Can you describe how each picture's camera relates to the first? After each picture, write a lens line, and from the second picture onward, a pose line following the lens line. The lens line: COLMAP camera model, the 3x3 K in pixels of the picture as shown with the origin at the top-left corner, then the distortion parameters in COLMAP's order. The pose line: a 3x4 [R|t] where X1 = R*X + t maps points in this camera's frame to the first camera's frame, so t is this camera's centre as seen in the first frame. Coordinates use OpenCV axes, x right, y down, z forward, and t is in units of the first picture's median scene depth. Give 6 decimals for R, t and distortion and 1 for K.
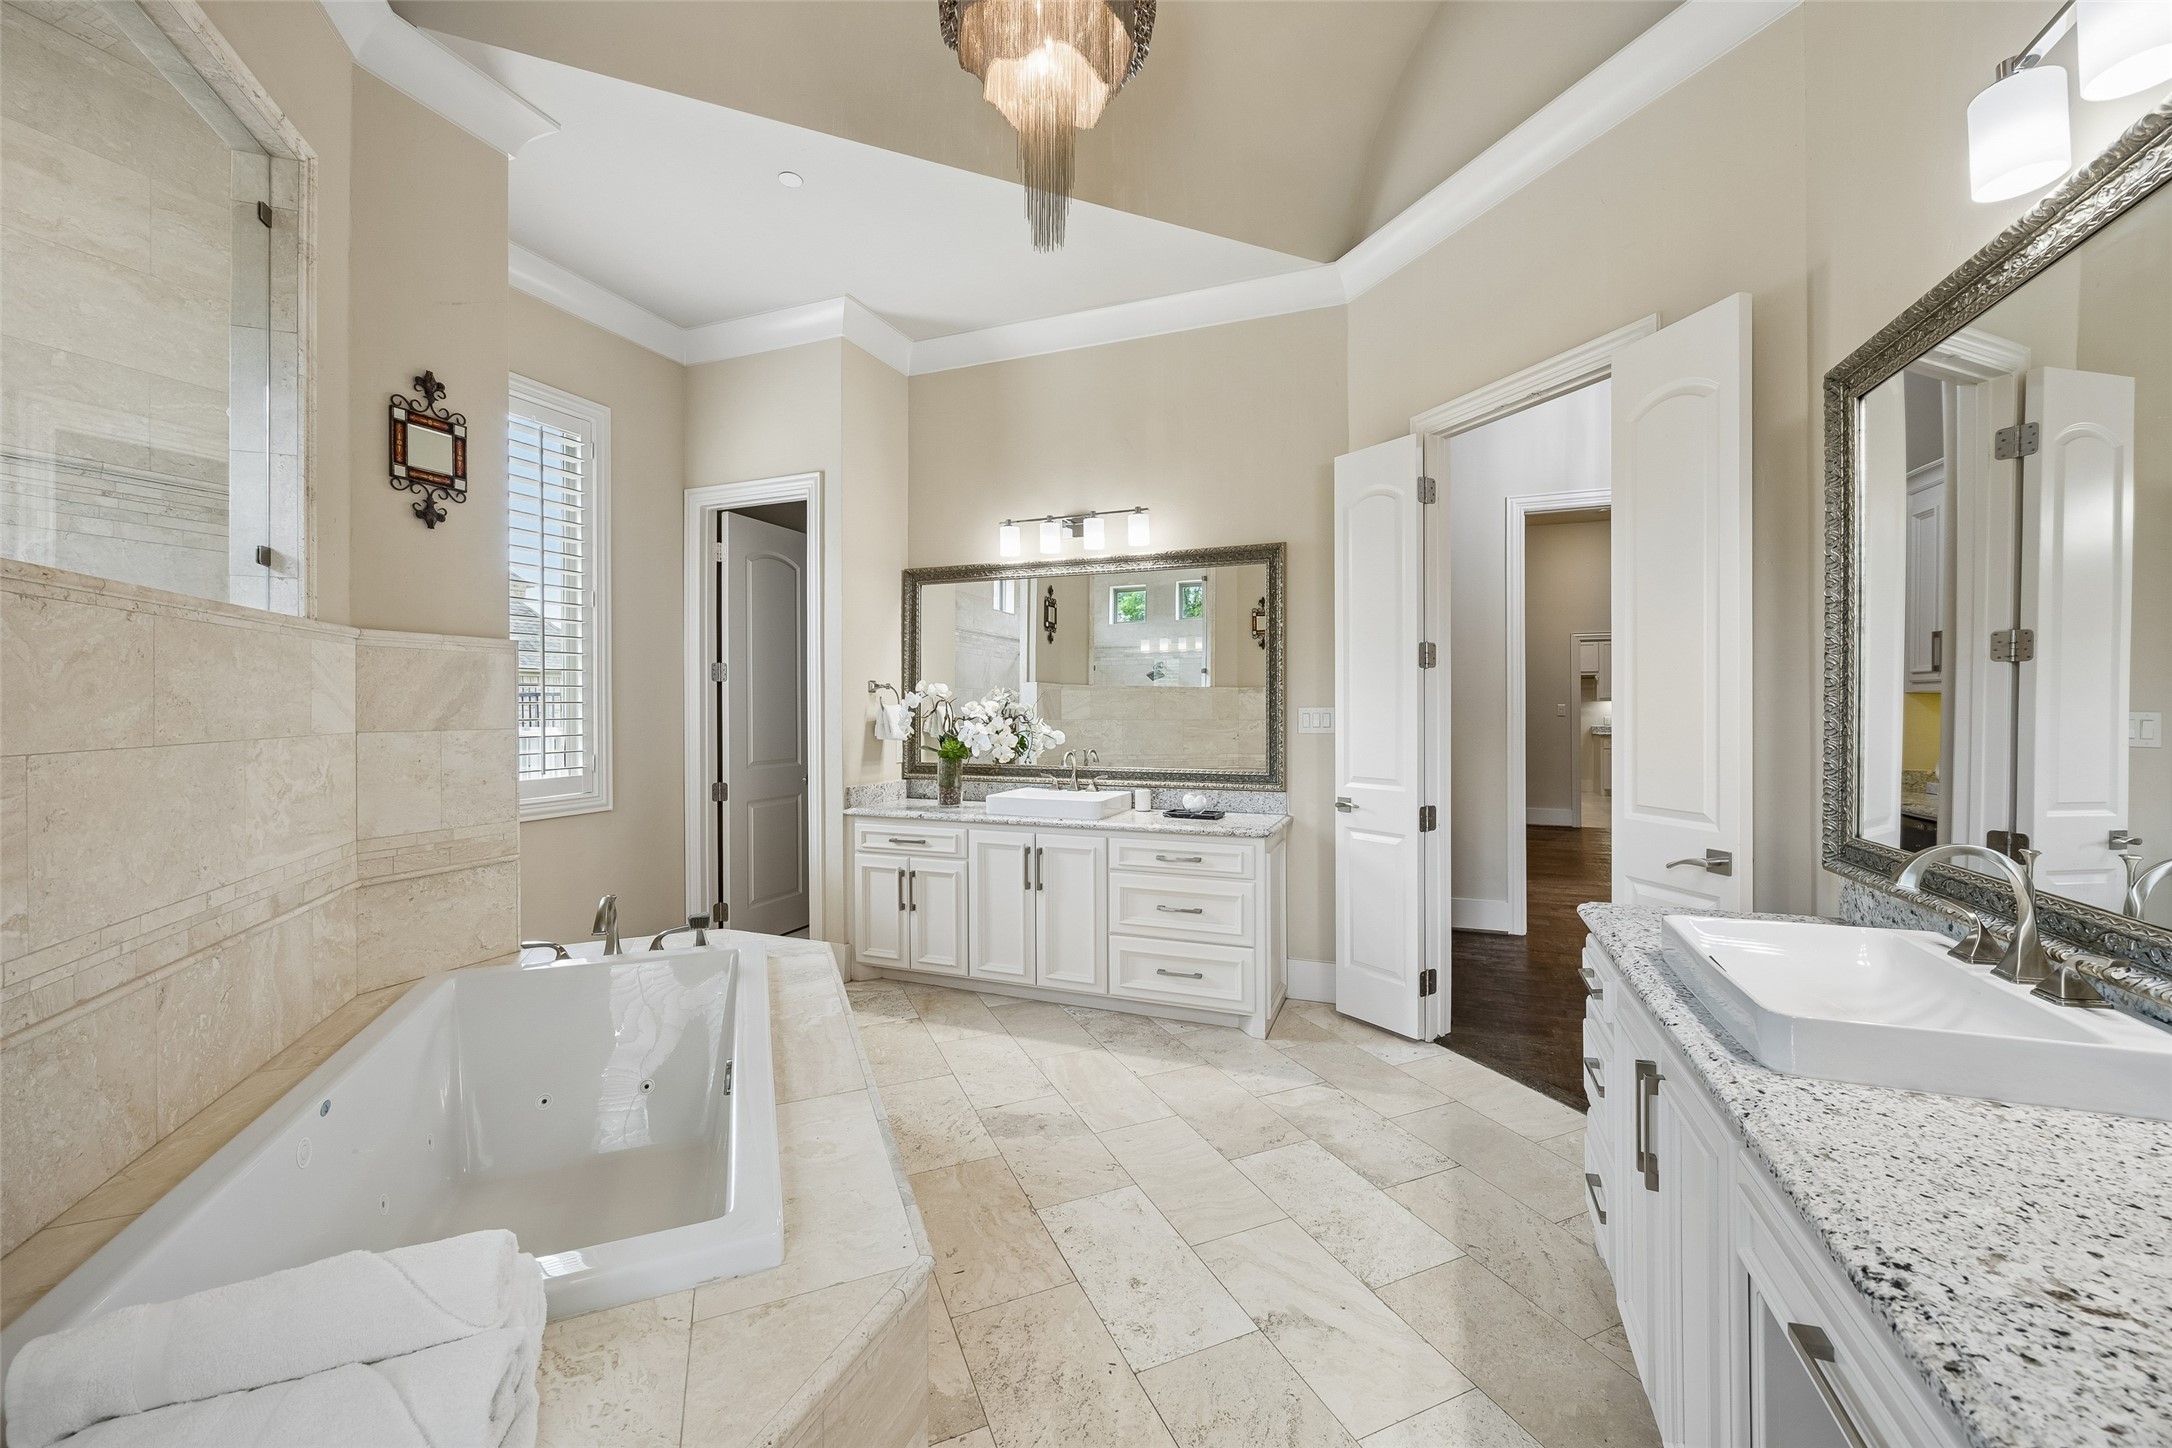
lens RADIAL K [[838.8, 0, 1096.1], [0, 838.8, 711.6], [0, 0, 1]] dist [0.006833, 0.000492]
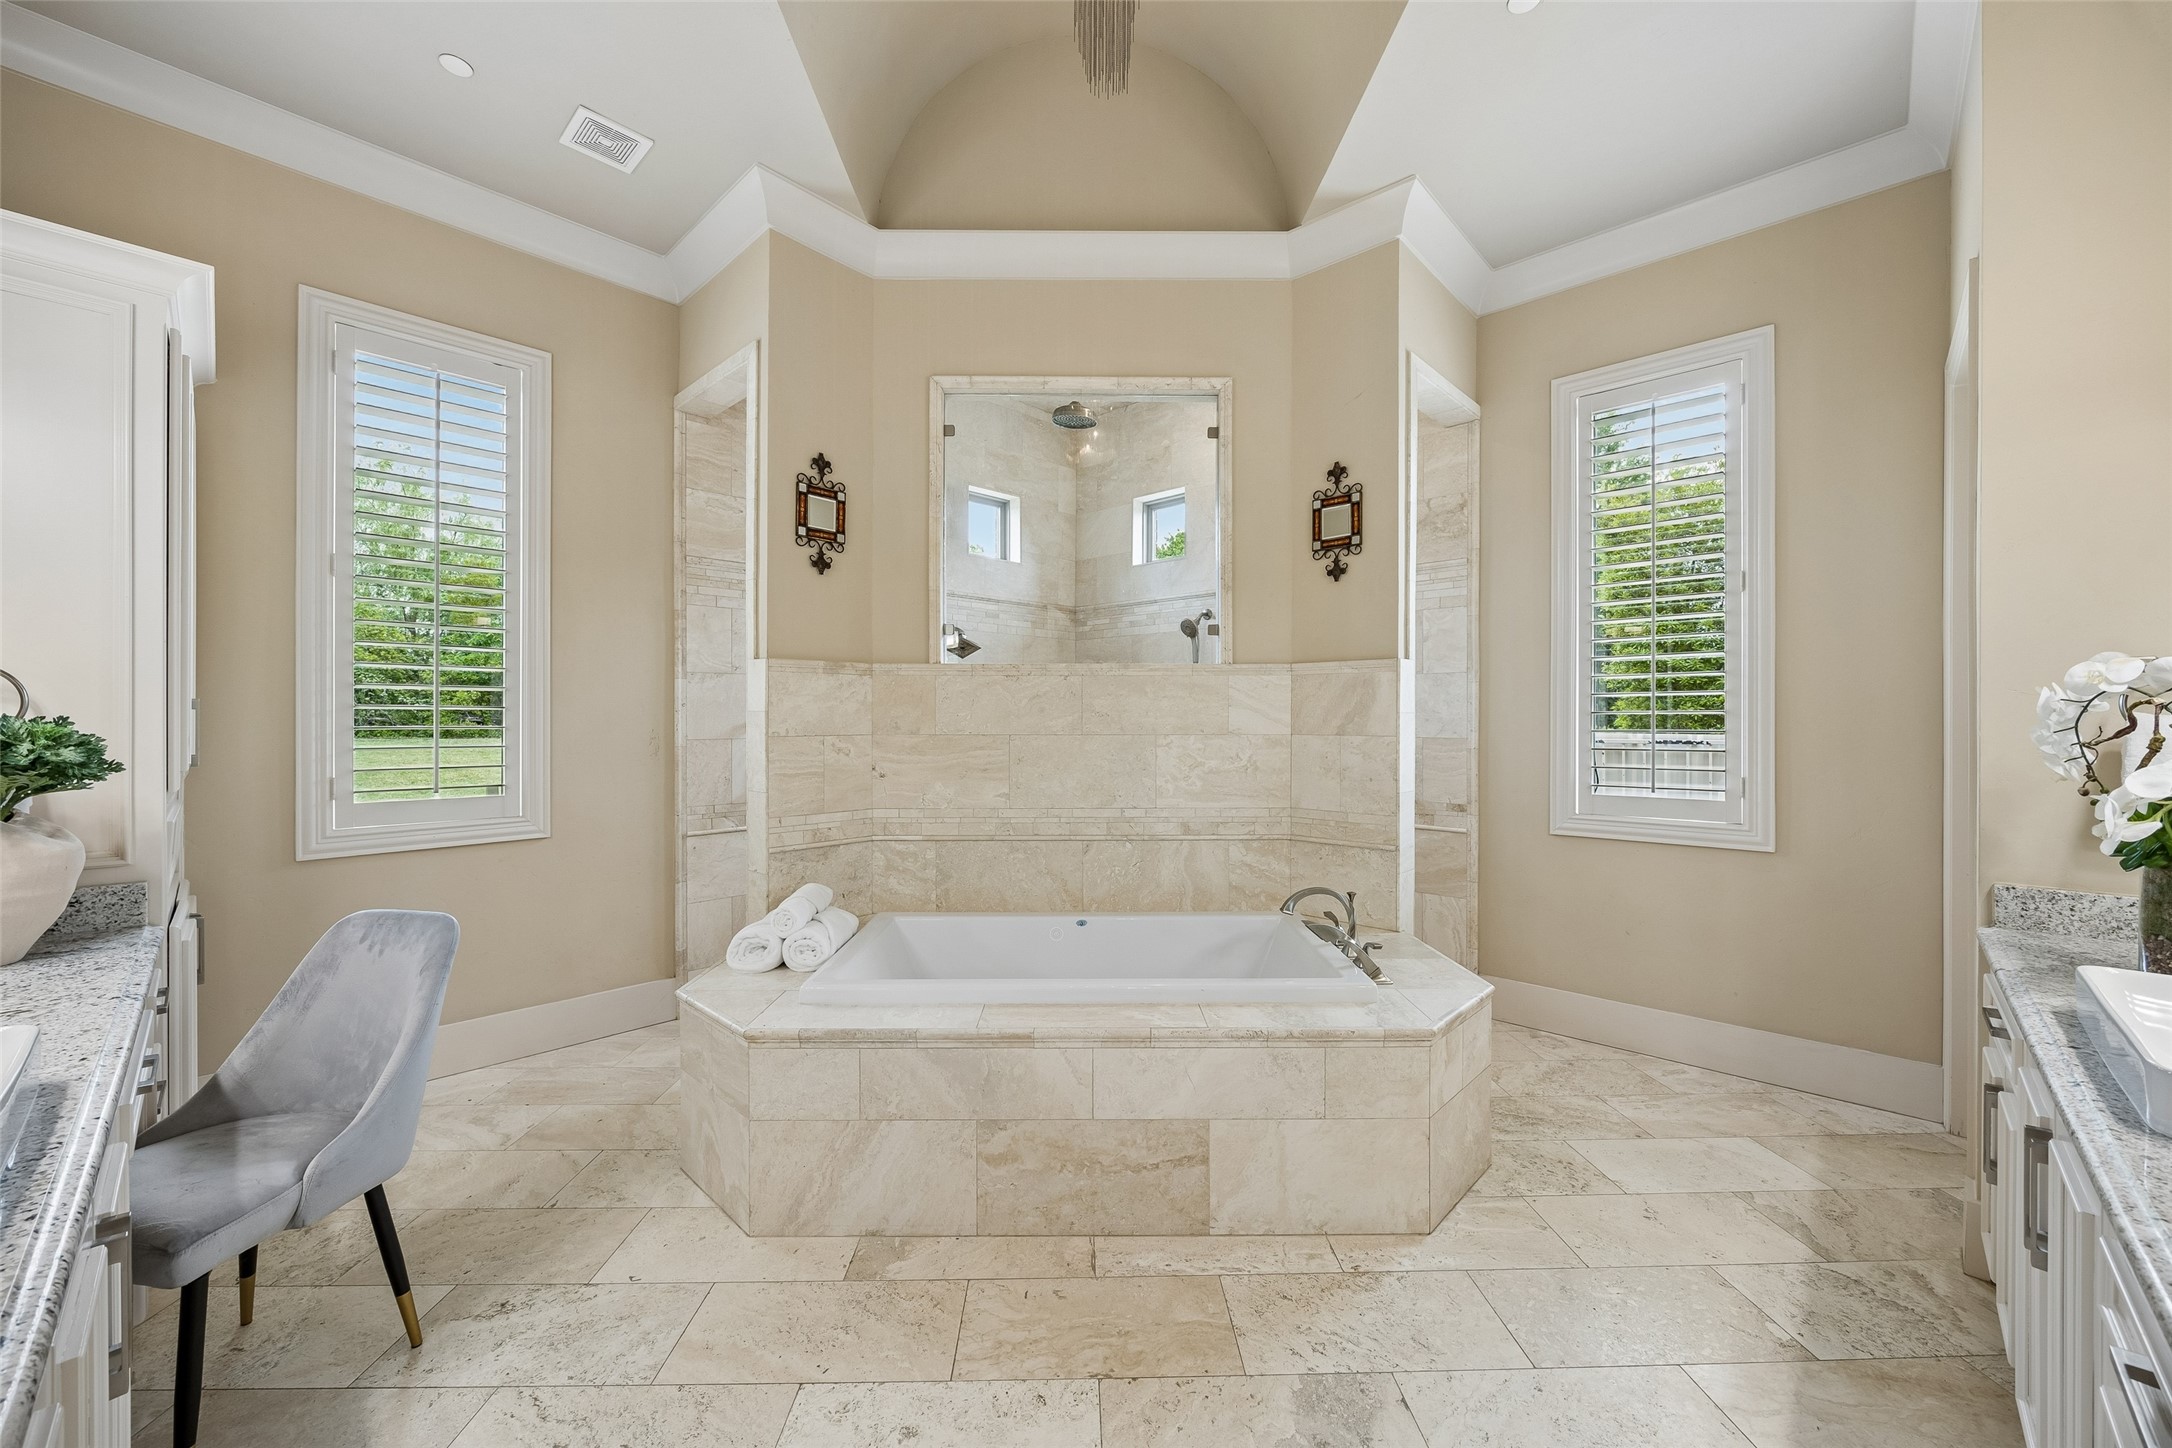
lens RADIAL K [[838.8, 0, 1095.7], [0, 838.8, 722.0], [0, 0, 1]] dist [0.006833, 0.000492]
pose [[-0.376685, 0.004990, -0.926328, 0.581593], [-0.004659, 0.999963, 0.007281, -0.005758], [0.926330, 0.007059, -0.376648, 1.177730]]
